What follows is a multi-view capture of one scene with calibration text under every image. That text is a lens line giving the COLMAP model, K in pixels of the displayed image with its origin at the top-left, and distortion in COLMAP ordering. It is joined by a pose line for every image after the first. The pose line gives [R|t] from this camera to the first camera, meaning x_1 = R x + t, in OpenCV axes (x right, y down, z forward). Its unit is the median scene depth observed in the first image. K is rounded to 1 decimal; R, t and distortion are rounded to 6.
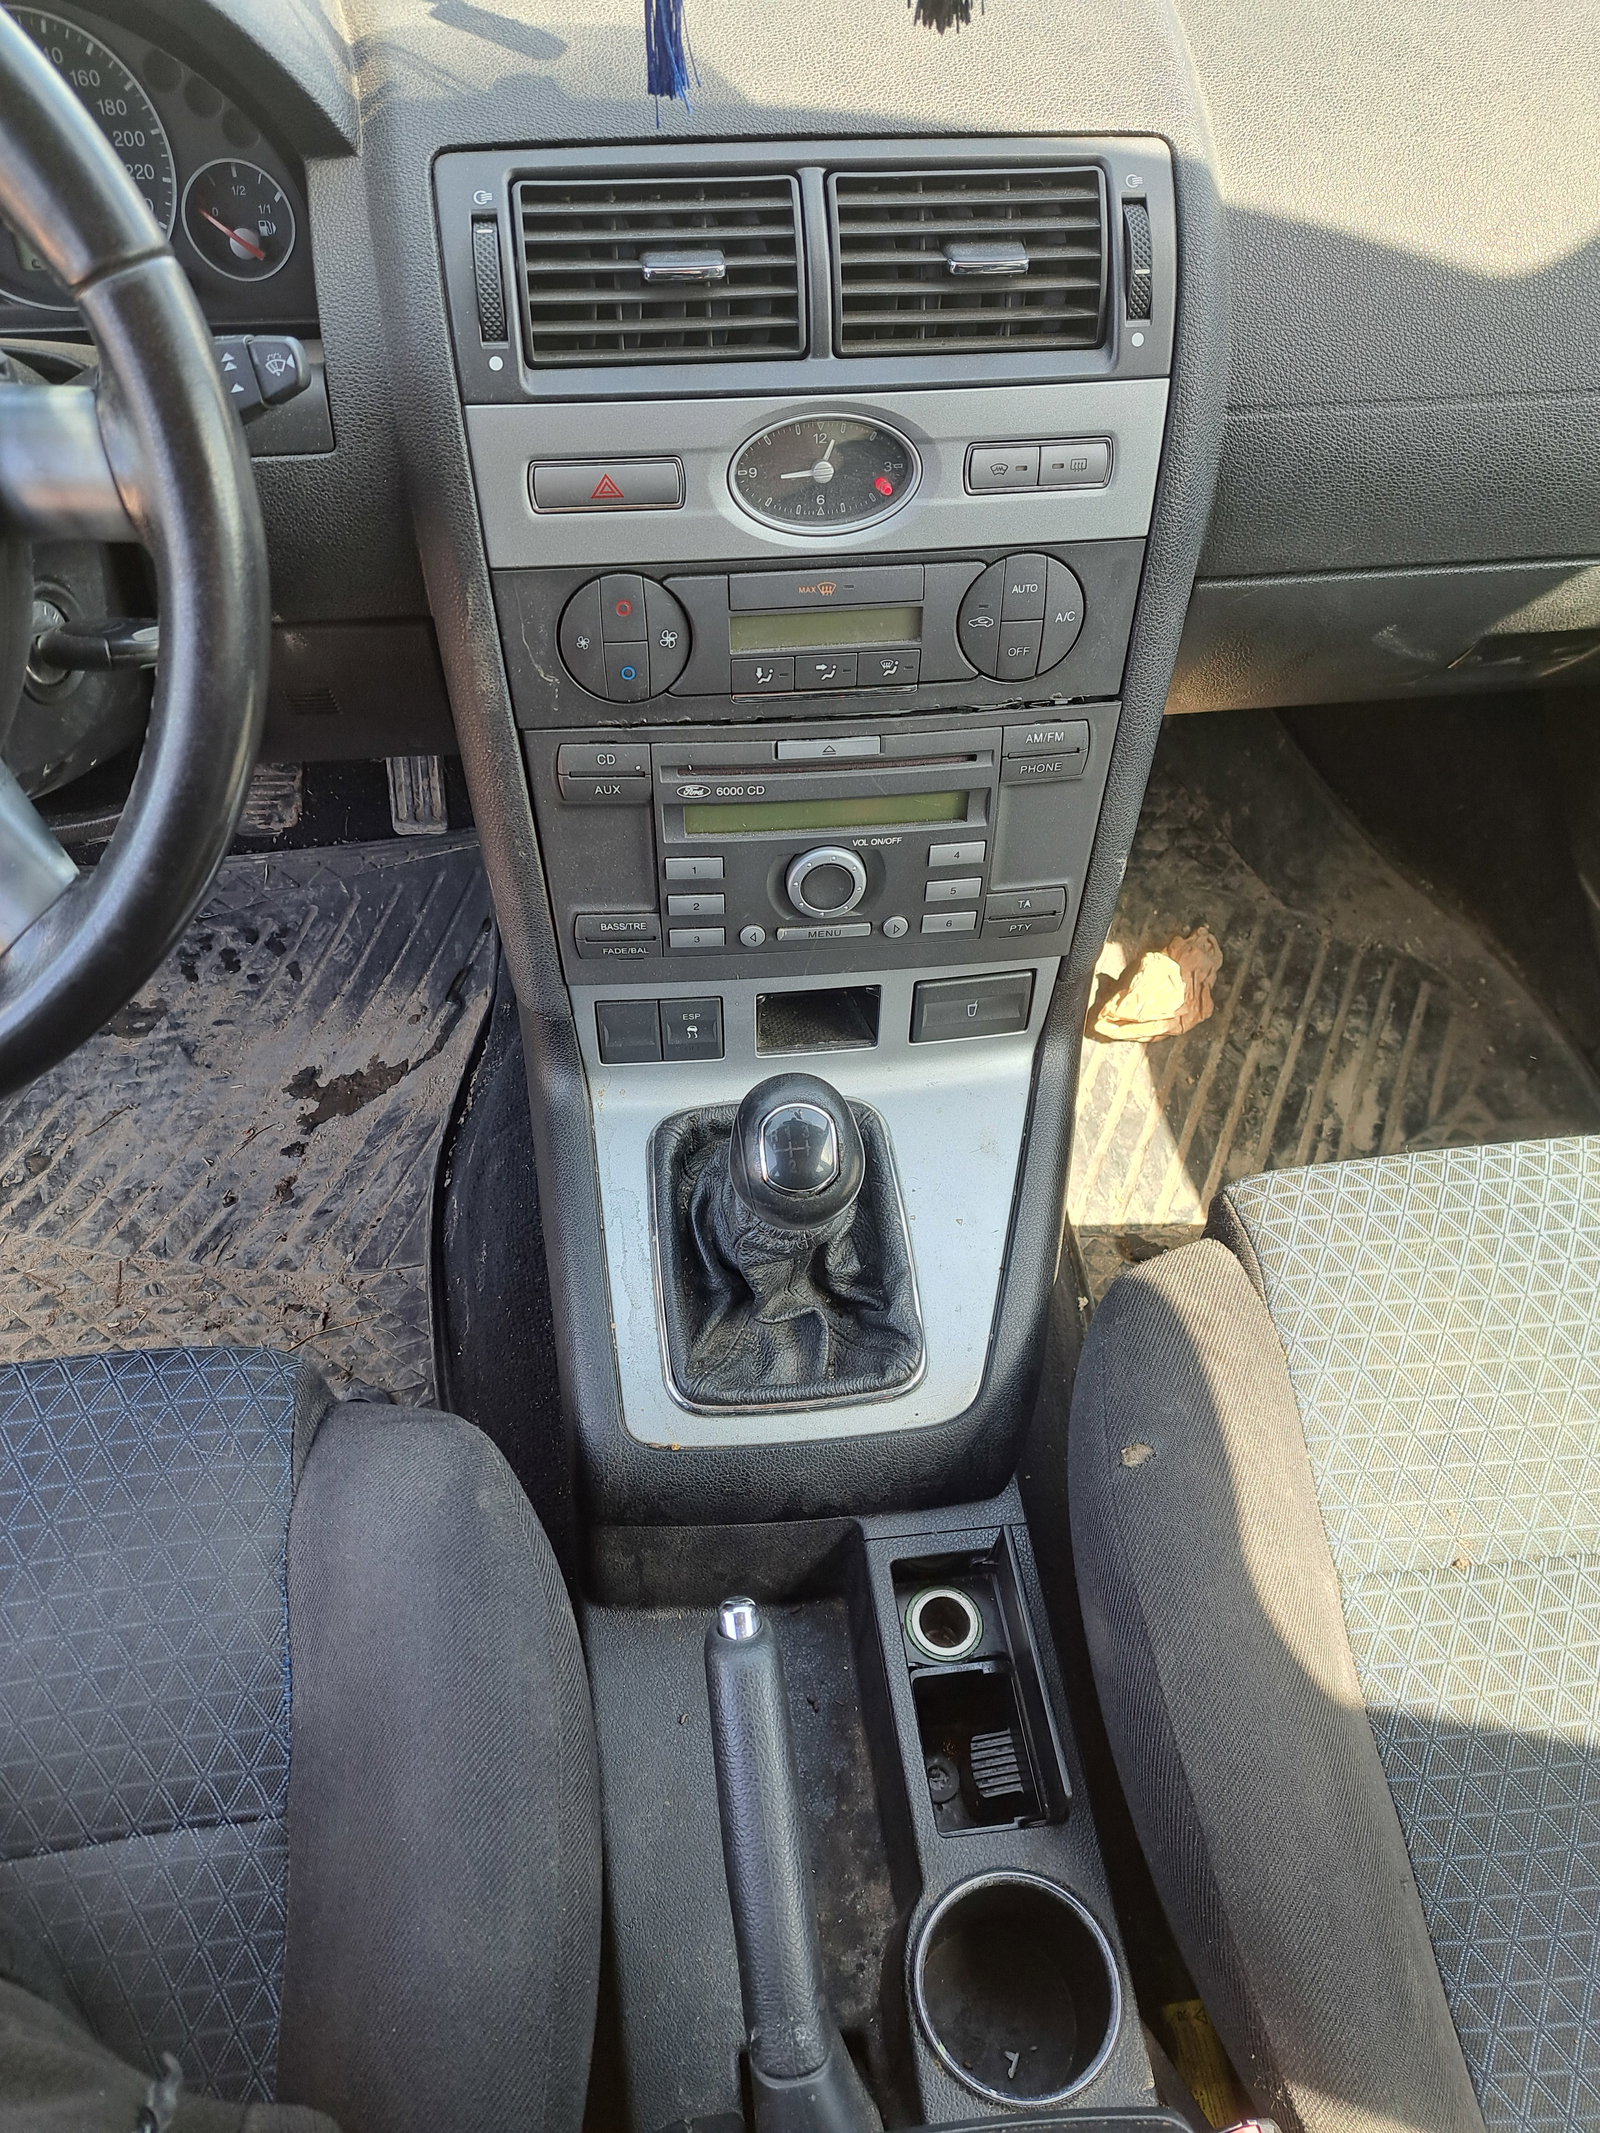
lens RADIAL K [[1484.7, 0, 759.5], [0, 1484.7, 1062.9], [0, 0, 1]] dist [0.068901, -0.071294]
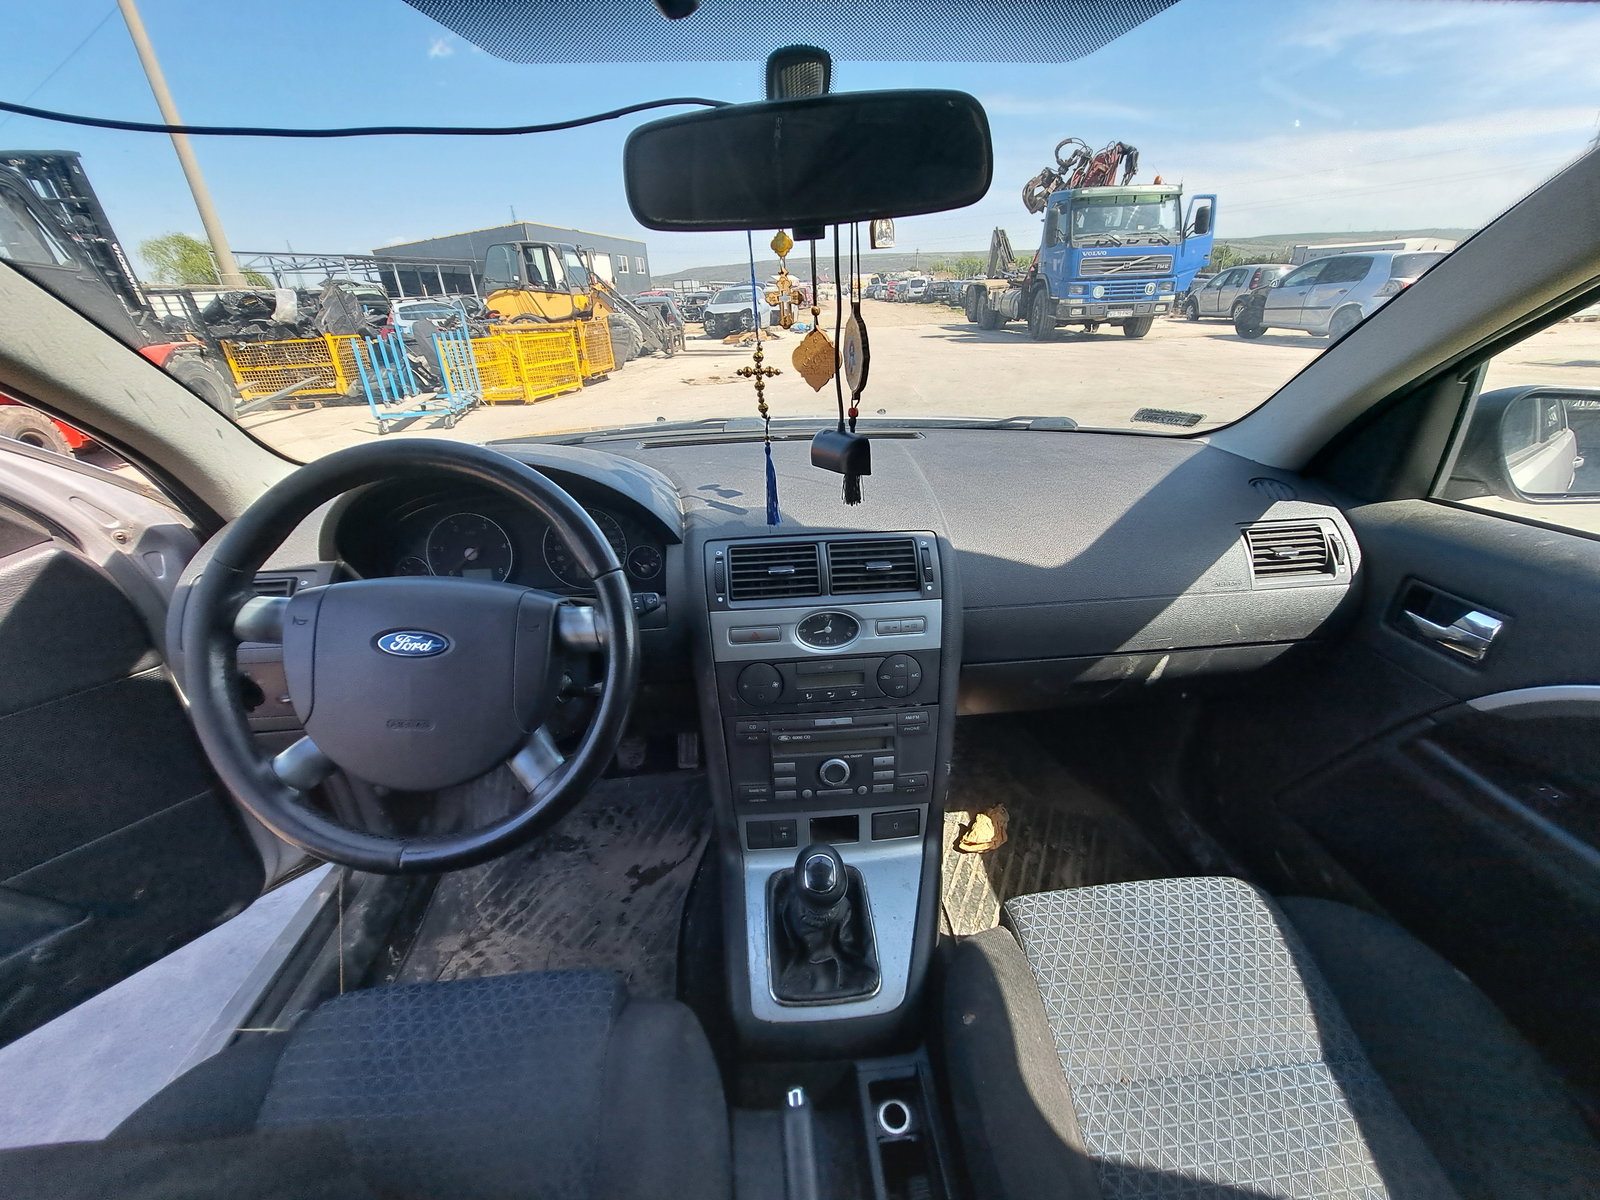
lens RADIAL K [[644.4, 0, 801.3], [0, 644.4, 621.4], [0, 0, 1]] dist [-0.015622, -0.000183]
pose [[0.997814, -0.019702, -0.063075, 0.061469], [-0.007835, 0.912512, -0.408974, 0.098362], [0.065614, 0.408575, 0.910363, -0.148798]]
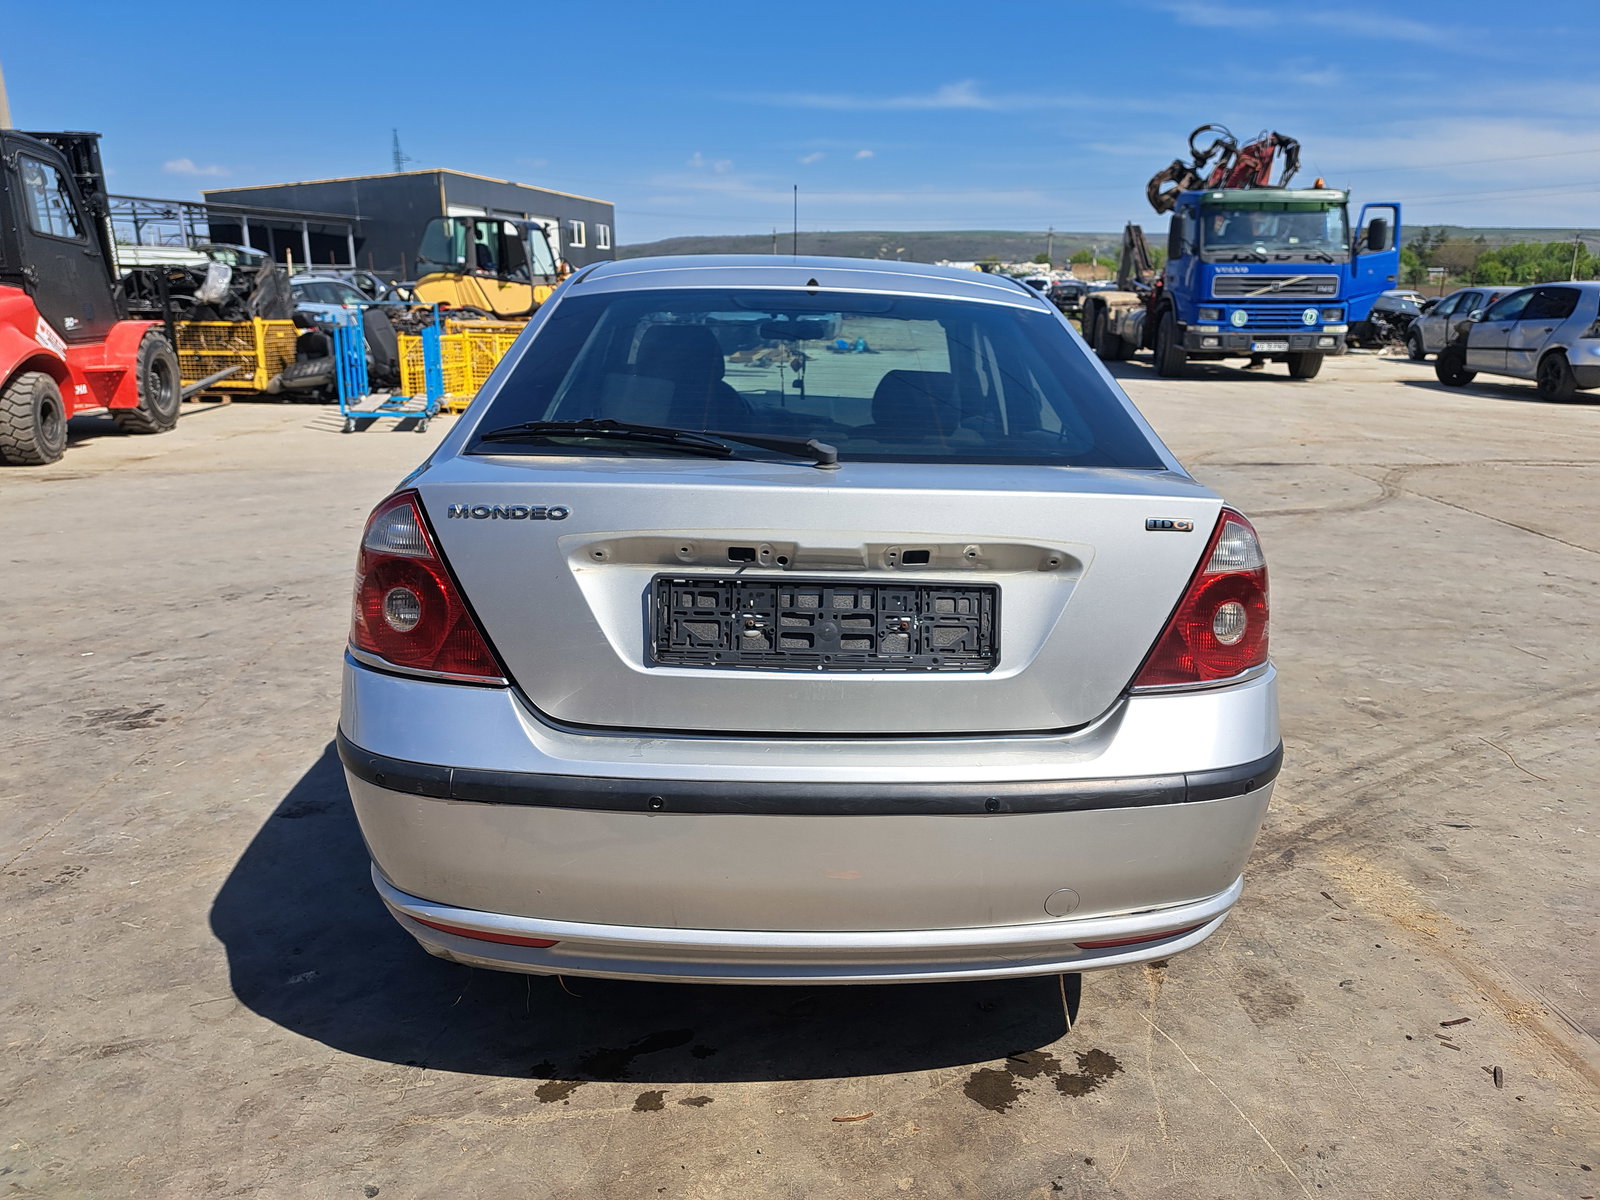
lens RADIAL K [[1113.7, 0, 800.0], [0, 1113.7, 600.0], [0, 0, 1]] dist [0.068901, -0.071294]
pose [[0.995569, 0.027796, -0.089830, 0.728073], [-0.075074, 0.810189, -0.581341, 4.603535], [0.056620, 0.585509, 0.808686, -4.233288]]
